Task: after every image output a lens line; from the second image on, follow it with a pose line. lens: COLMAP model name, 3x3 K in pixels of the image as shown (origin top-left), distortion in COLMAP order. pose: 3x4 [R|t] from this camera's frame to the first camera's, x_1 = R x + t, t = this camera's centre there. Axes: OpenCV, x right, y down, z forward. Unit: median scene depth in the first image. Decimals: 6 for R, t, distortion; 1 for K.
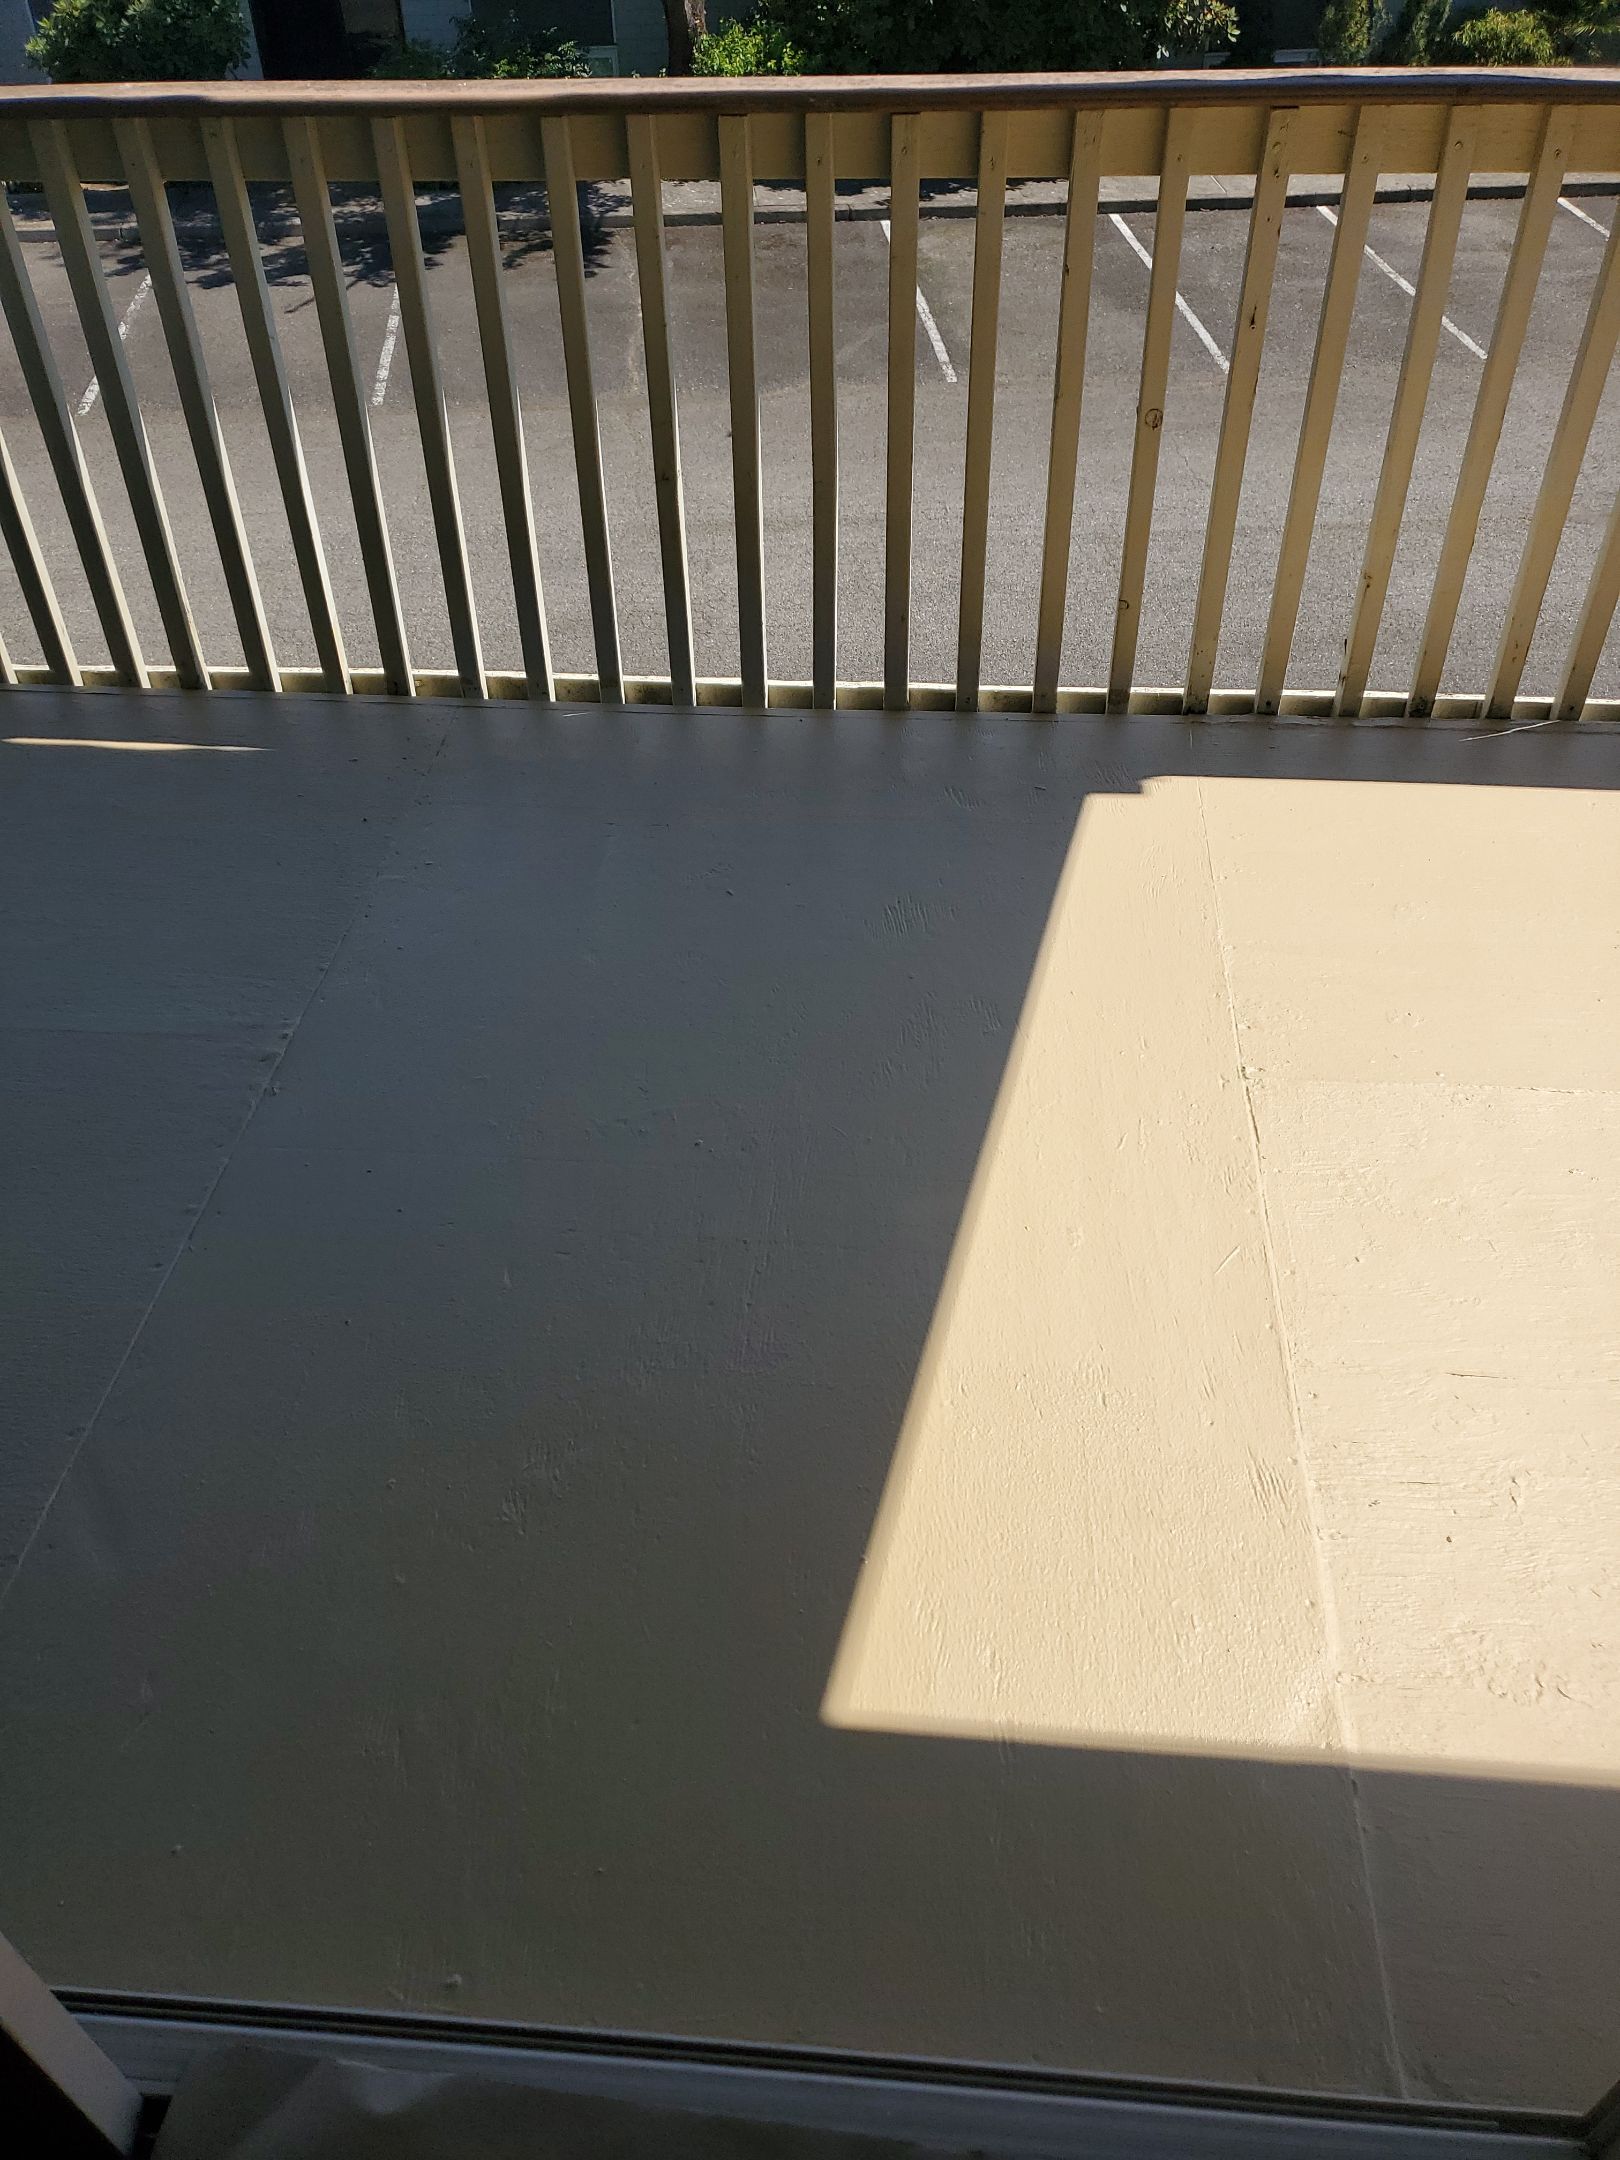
lens RADIAL K [[1520.2, 0, 810.0], [0, 1520.2, 1080.0], [0, 0, 1]] dist [-0.081467, 0.010101]
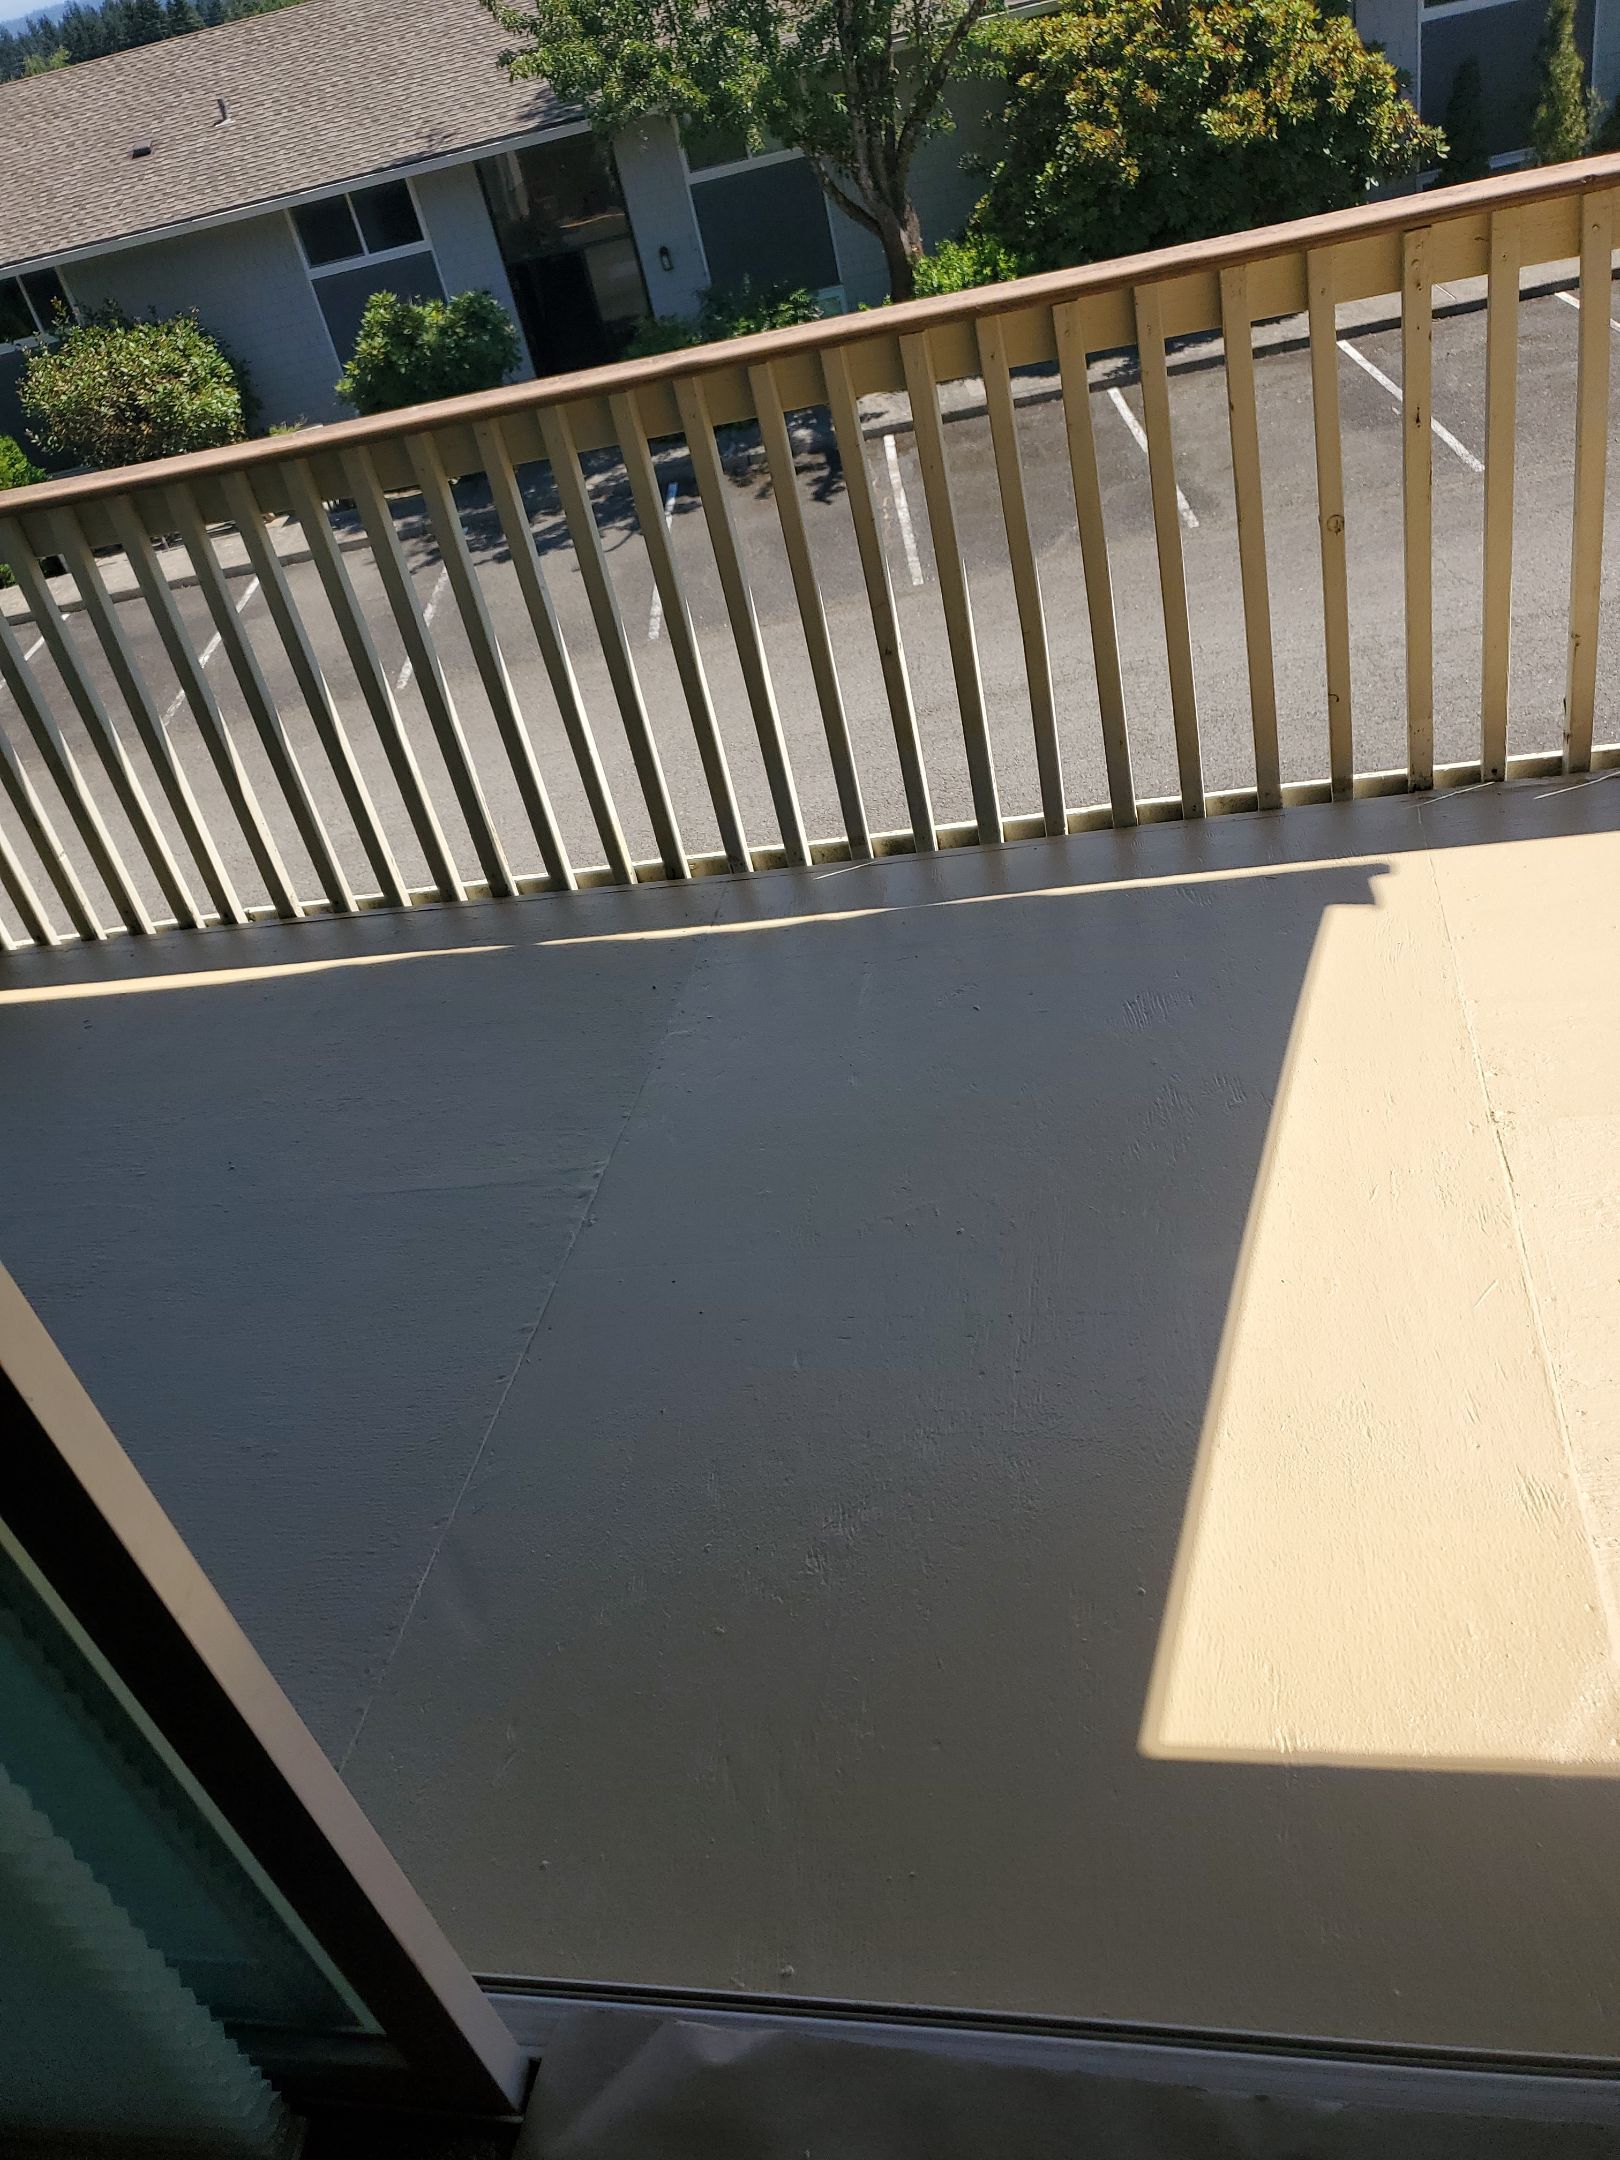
lens RADIAL K [[1582.8, 0, 810.0], [0, 1582.8, 1080.0], [0, 0, 1]] dist [-0.136506, 0.024484]
pose [[0.968746, -0.120027, -0.217084, 0.054762], [0.092514, 0.986819, -0.132773, 0.052148], [0.230159, 0.108540, 0.967081, -0.092107]]
